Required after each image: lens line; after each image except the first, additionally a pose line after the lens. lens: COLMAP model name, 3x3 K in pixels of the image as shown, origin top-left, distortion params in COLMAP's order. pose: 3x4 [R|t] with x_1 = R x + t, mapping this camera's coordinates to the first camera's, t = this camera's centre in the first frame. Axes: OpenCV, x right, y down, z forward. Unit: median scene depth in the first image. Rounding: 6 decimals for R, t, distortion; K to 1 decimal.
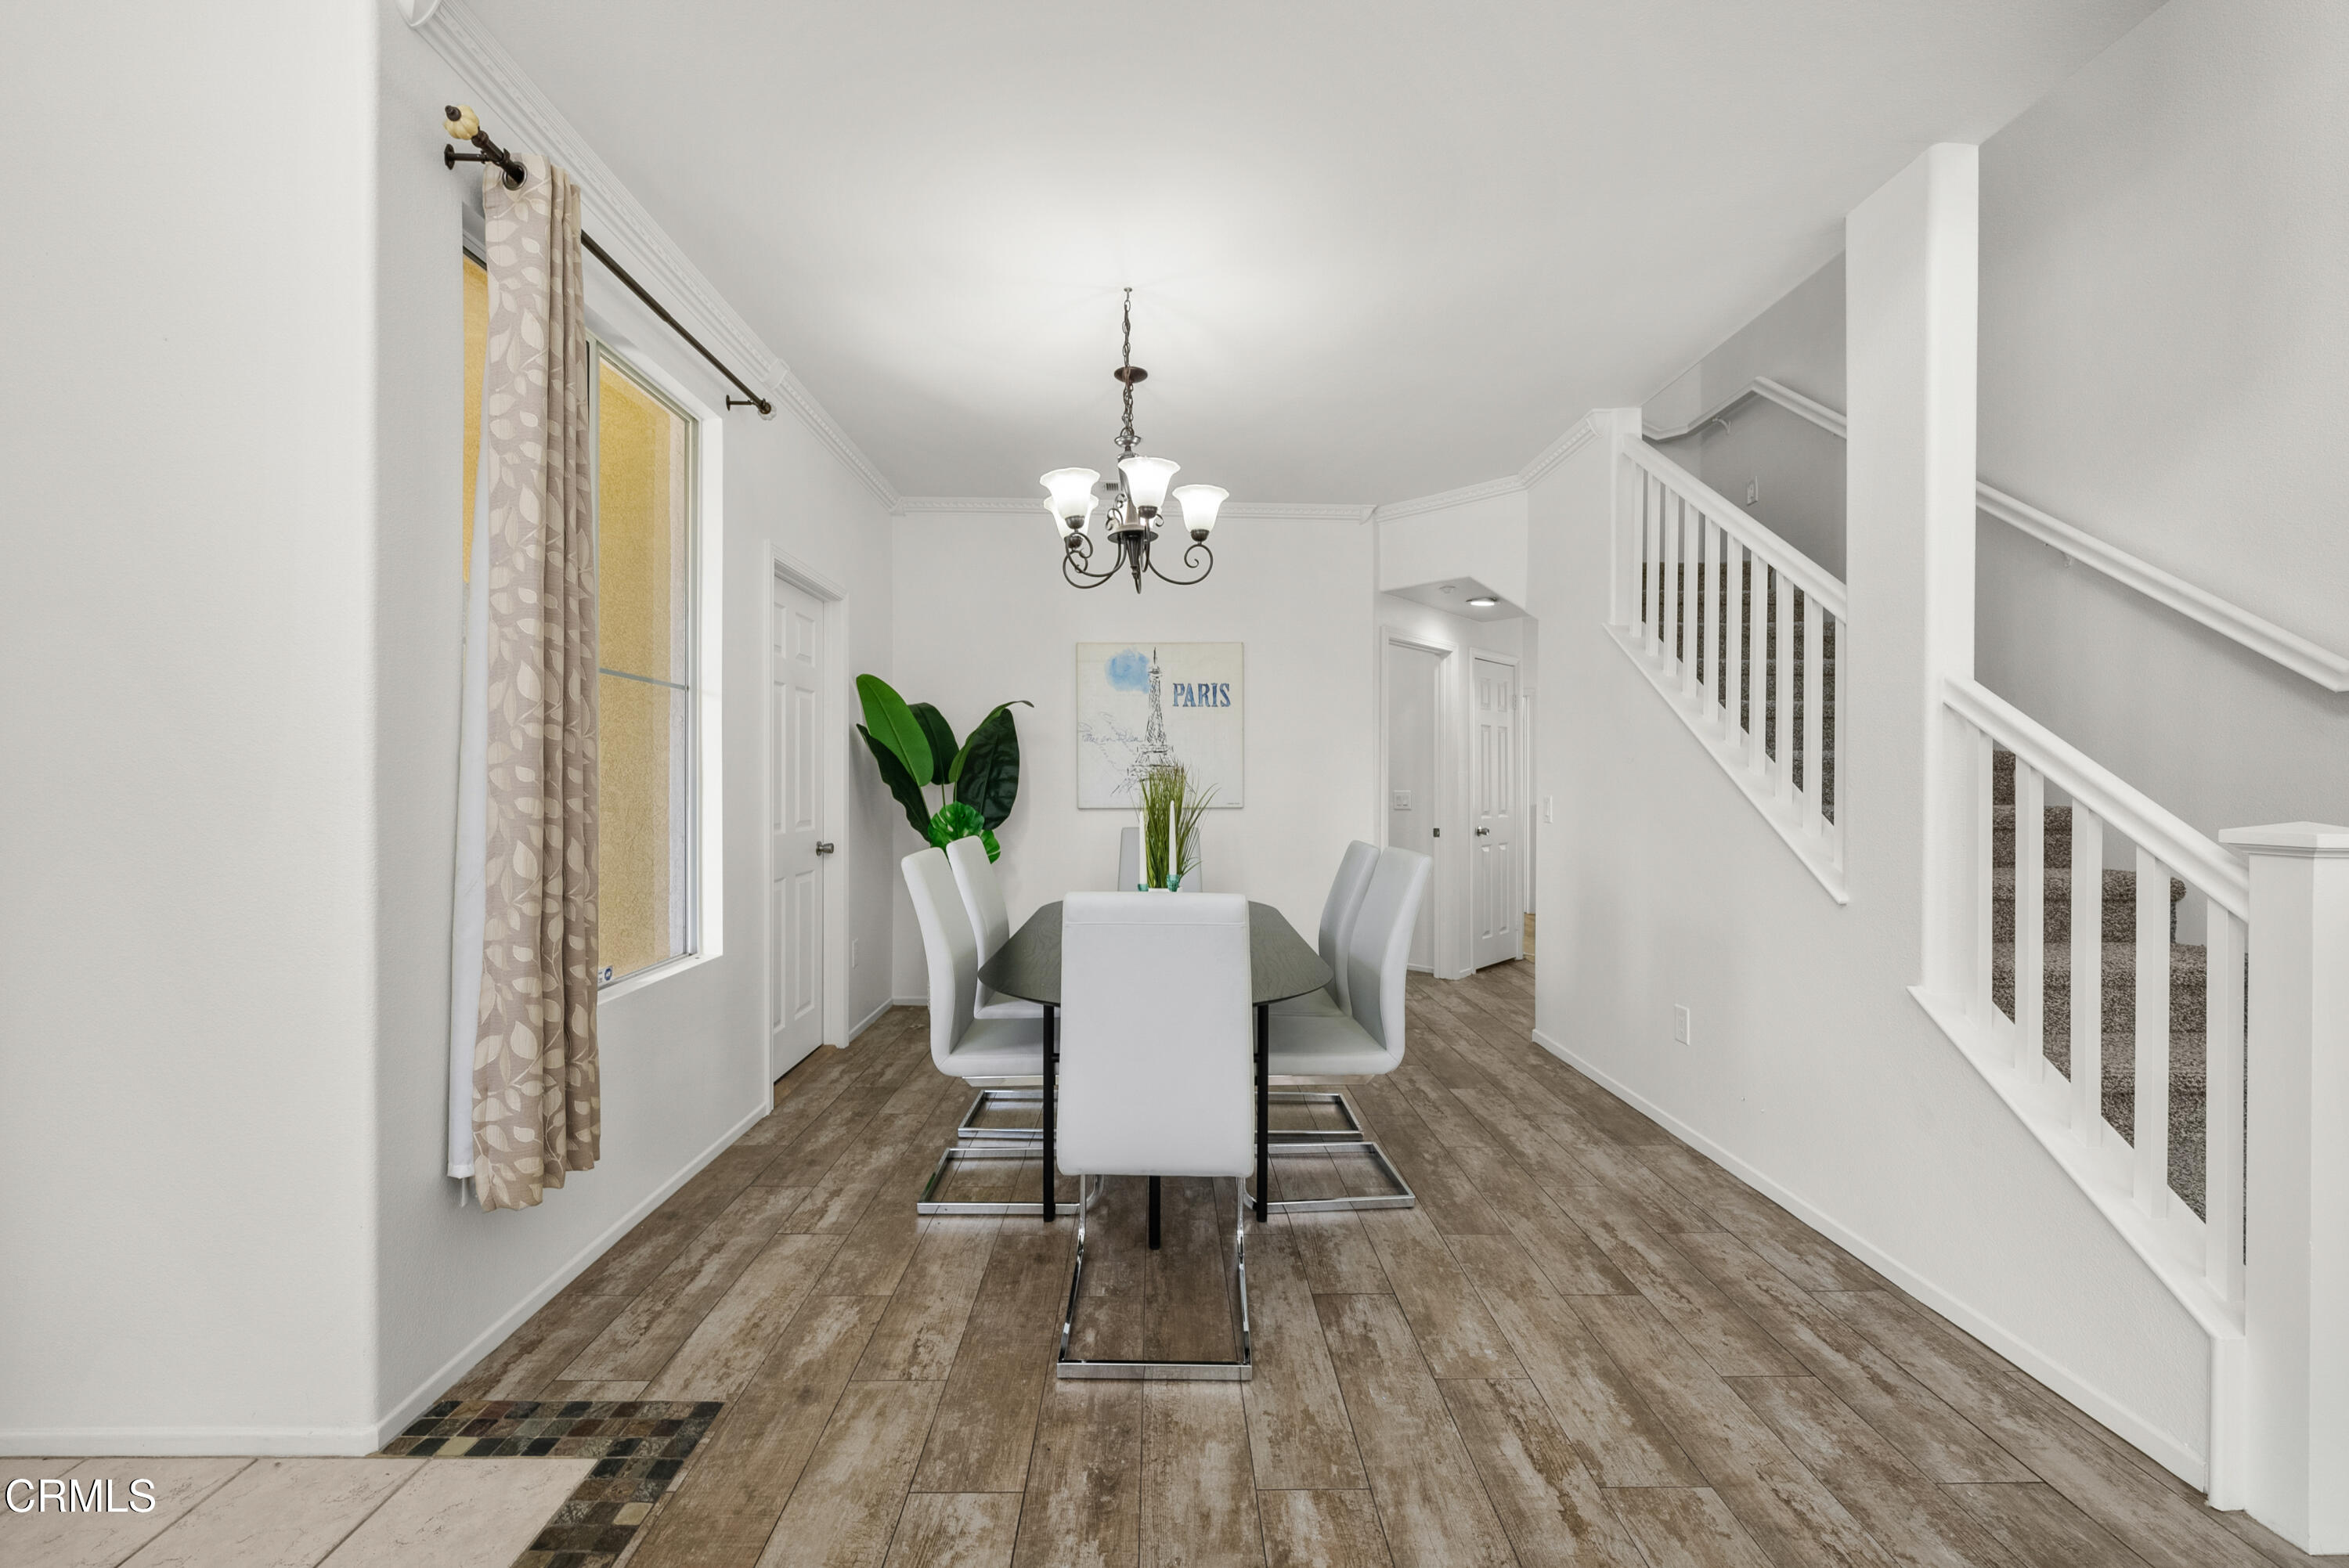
lens RADIAL K [[937.9, 0, 1178.5], [0, 937.9, 782.6], [0, 0, 1]] dist [-0.001495, 0.000248]
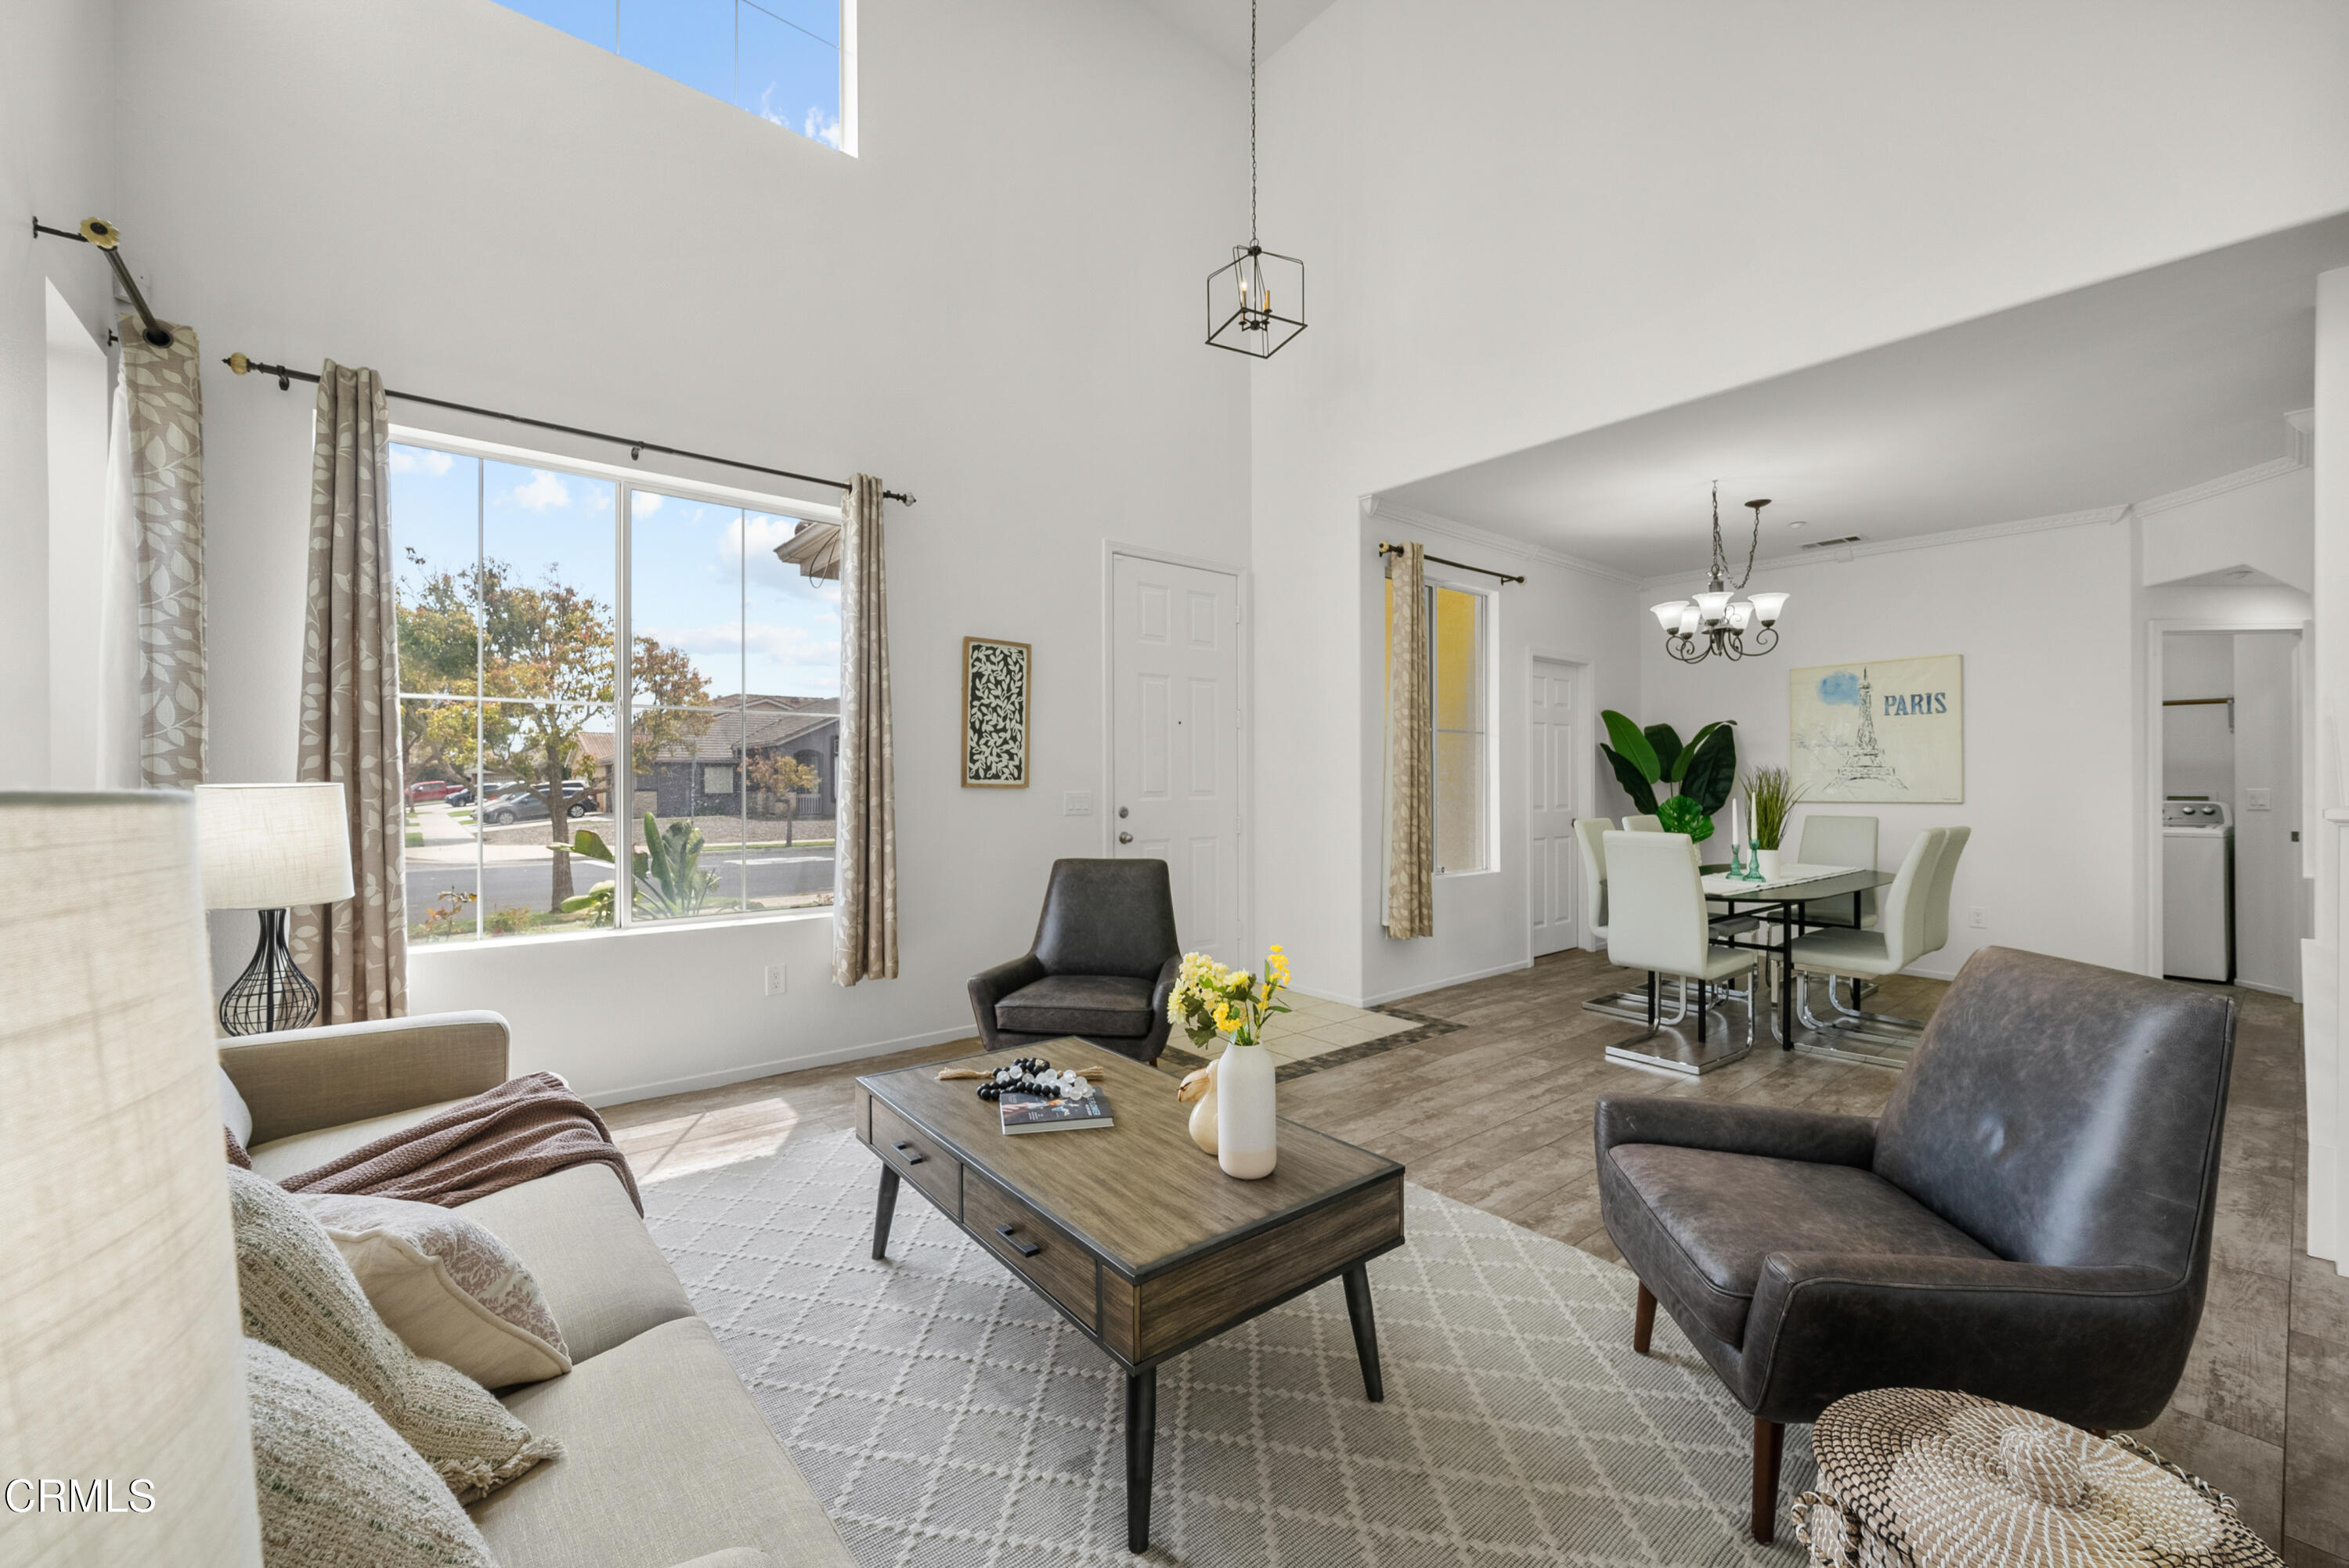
lens RADIAL K [[937.9, 0, 1170.6], [0, 937.9, 778.4], [0, 0, 1]] dist [-0.001495, 0.000248]
pose [[0.624639, -0.005538, -0.780894, 0.880129], [0.003057, 0.999985, -0.004646, 0.000869], [0.780908, 0.000515, 0.624646, -1.075695]]
